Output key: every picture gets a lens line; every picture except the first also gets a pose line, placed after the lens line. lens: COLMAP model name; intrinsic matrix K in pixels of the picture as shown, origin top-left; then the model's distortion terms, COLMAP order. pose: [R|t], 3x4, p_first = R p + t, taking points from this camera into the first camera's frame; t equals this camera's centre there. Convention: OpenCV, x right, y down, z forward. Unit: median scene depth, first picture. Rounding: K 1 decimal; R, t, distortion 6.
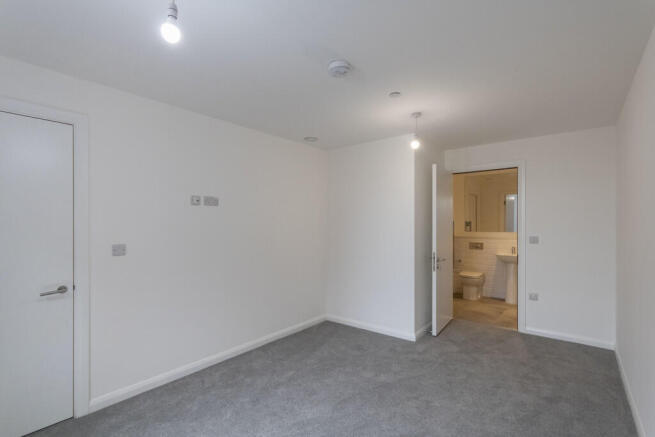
lens RADIAL K [[309.8, 0, 328.1], [0, 309.8, 219.1], [0, 0, 1]] dist [-0.000450, -0.000241]
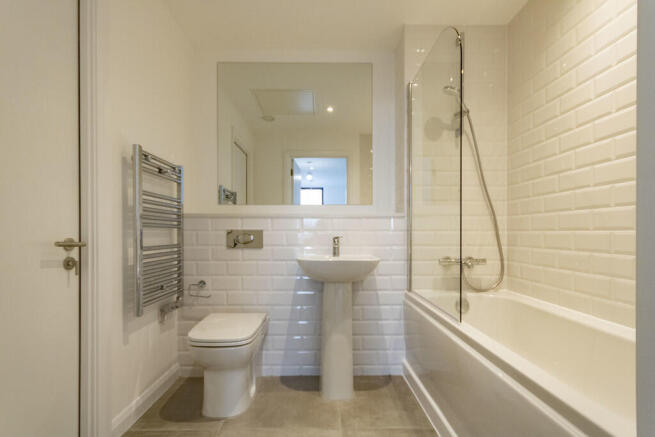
lens RADIAL K [[309.8, 0, 327.0], [0, 309.8, 222.7], [0, 0, 1]] dist [-0.000450, -0.000241]
pose [[0.769797, 0.005531, 0.638265, 0.330949], [-0.001325, 0.999974, -0.007068, 0.071909], [-0.638287, 0.004596, 0.769785, 0.681459]]
